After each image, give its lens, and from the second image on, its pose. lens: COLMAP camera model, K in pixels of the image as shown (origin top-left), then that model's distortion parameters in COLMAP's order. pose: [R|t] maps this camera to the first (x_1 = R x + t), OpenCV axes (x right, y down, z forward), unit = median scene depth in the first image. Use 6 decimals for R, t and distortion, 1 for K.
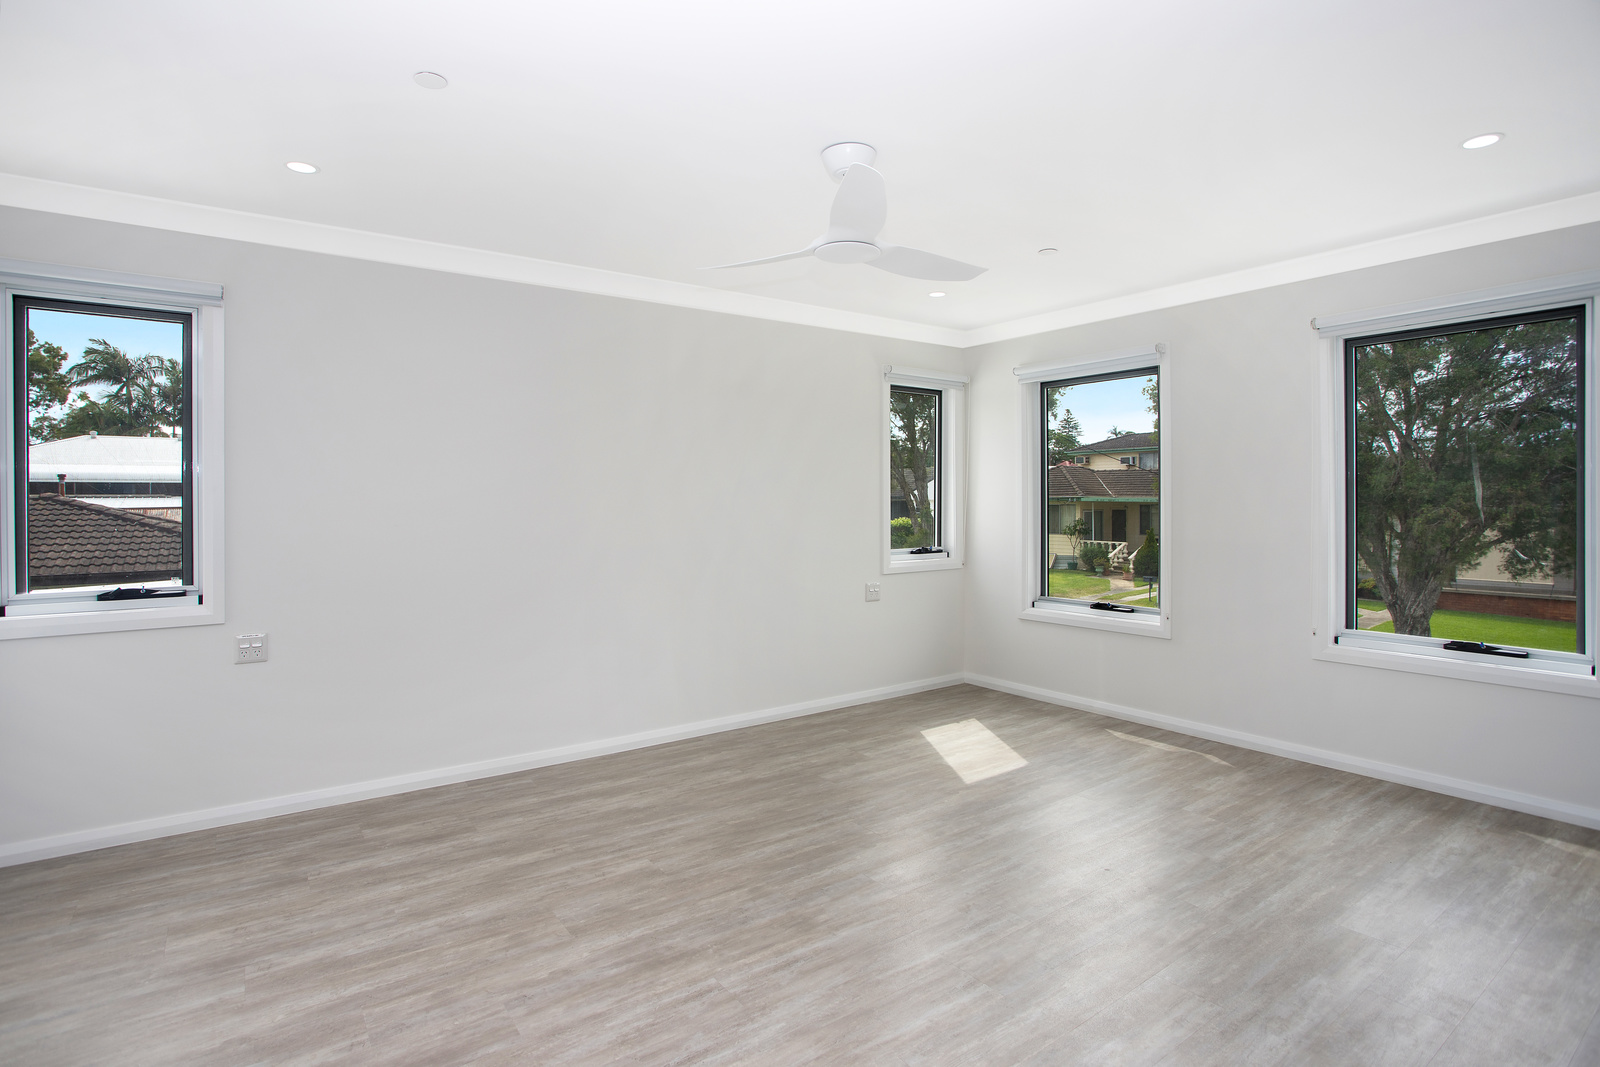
lens RADIAL K [[805.3, 0, 803.0], [0, 805.3, 528.2], [0, 0, 1]] dist [0.005027, 0.000847]
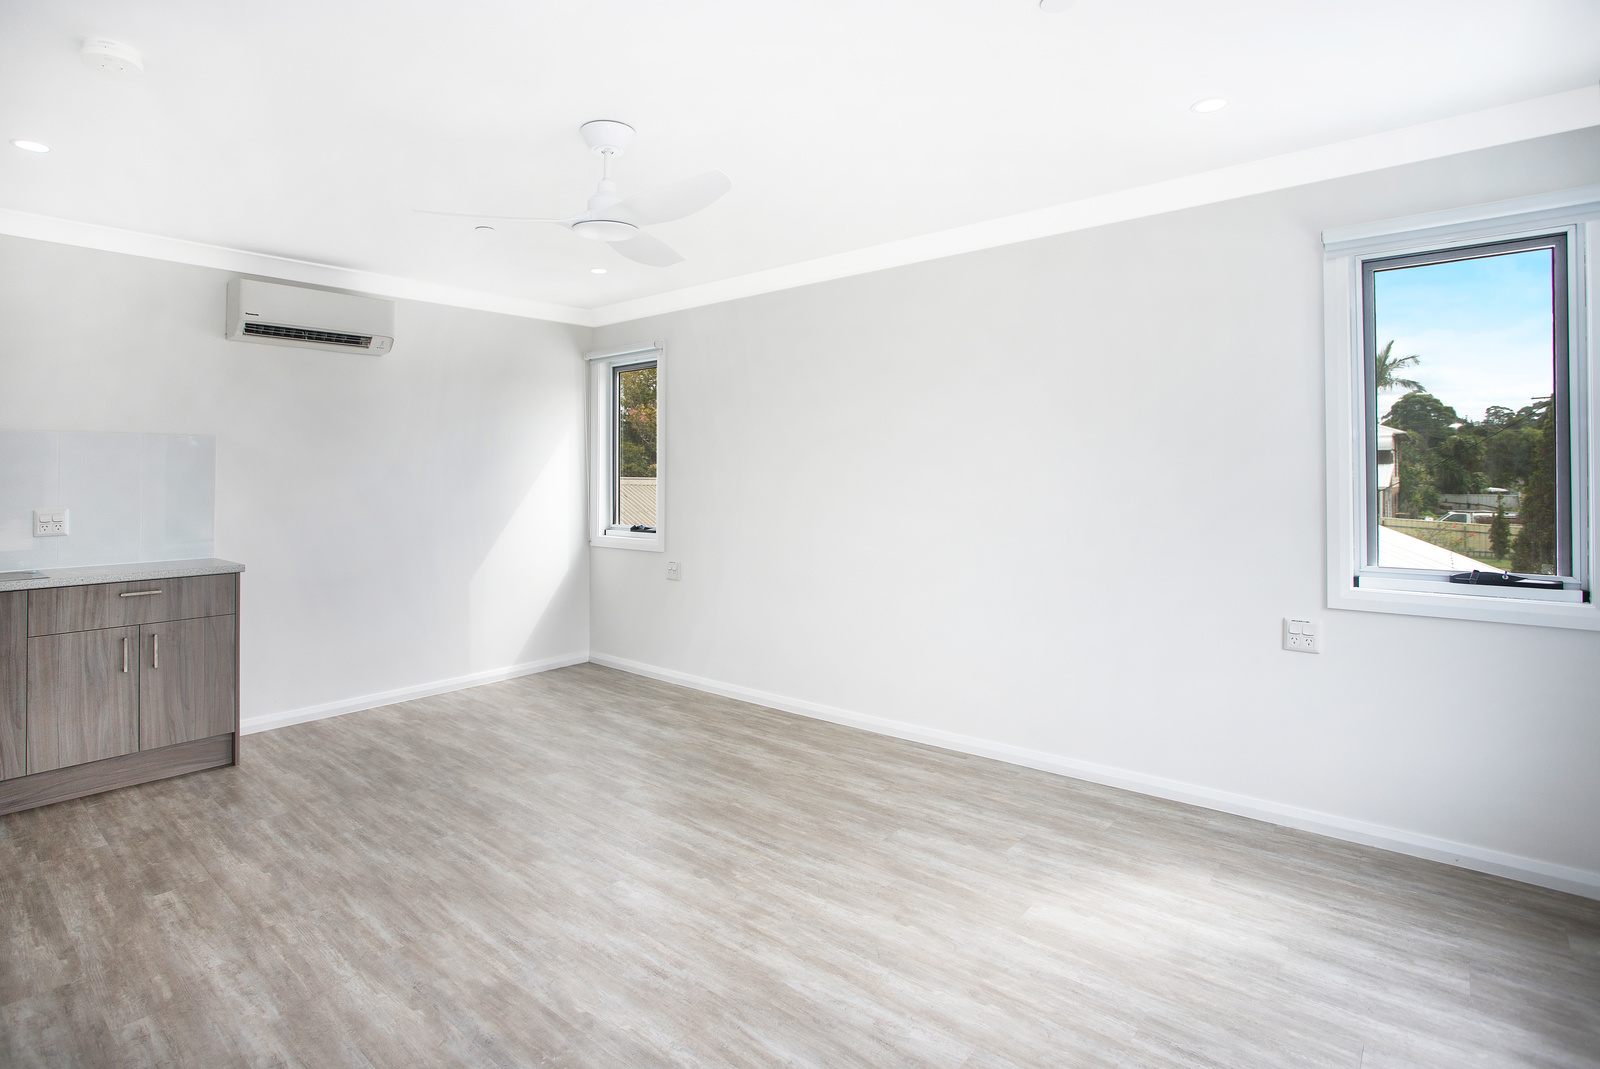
lens RADIAL K [[808.9, 0, 804.4], [0, 808.9, 480.7], [0, 0, 1]] dist [-0.020338, 0.001935]
pose [[0.196088, -0.010931, -0.980525, 0.849816], [-0.009618, 0.999868, -0.013070, -0.028126], [0.980539, 0.011993, 0.195958, 0.804378]]
